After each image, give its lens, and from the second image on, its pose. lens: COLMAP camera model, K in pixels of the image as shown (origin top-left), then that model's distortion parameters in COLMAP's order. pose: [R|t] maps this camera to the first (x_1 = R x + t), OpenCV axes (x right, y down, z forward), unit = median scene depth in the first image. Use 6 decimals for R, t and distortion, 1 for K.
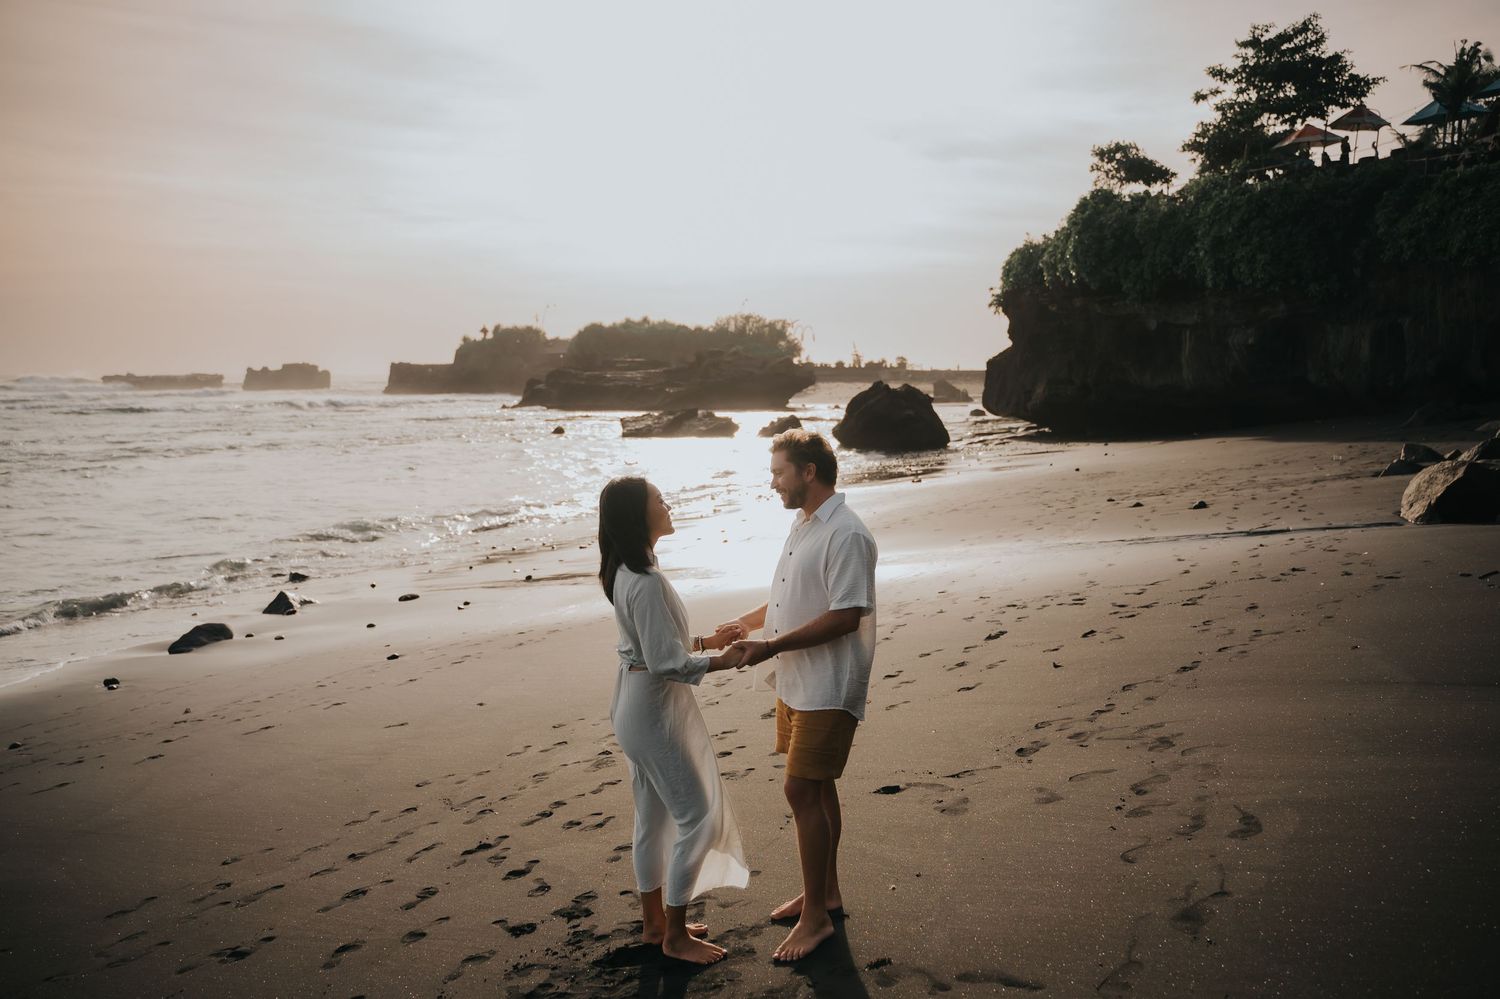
lens RADIAL K [[1211.7, 0, 746.6], [0, 1211.7, 499.0], [0, 0, 1]] dist [0.023738, 0.006130]
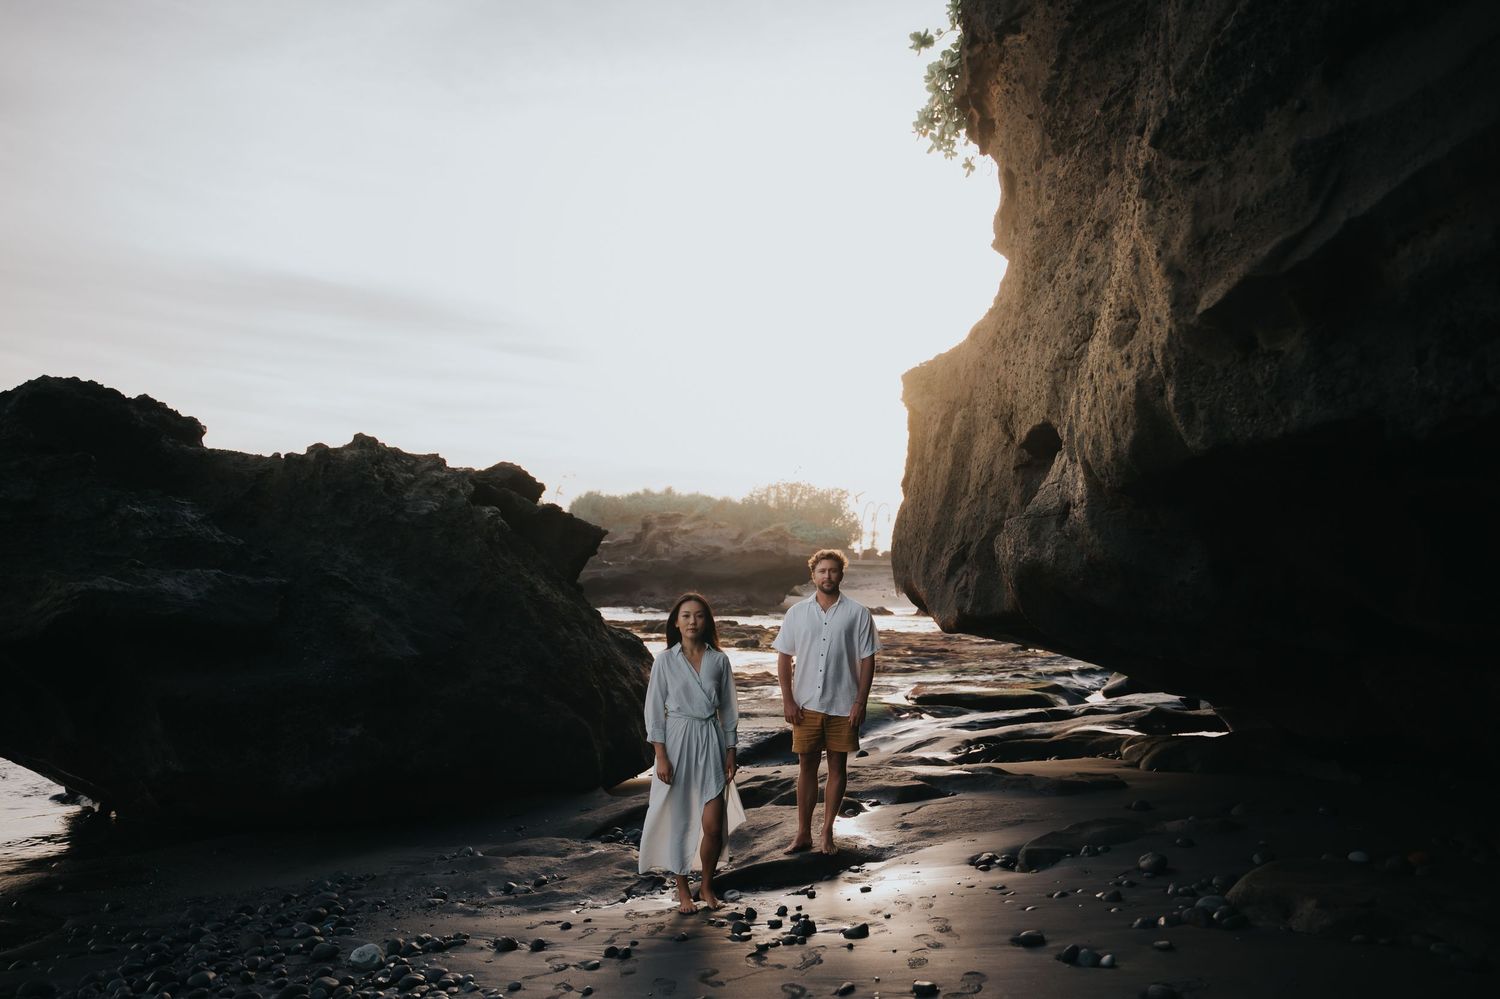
lens RADIAL K [[1296.7, 0, 743.9], [0, 1296.7, 503.1], [0, 0, 1]] dist [0.004450, -0.009387]
pose [[0.993421, 0.021377, -0.112505, 0.152519], [-0.039136, 0.986647, -0.158100, -0.040701], [0.107623, 0.161463, 0.980993, 0.601661]]
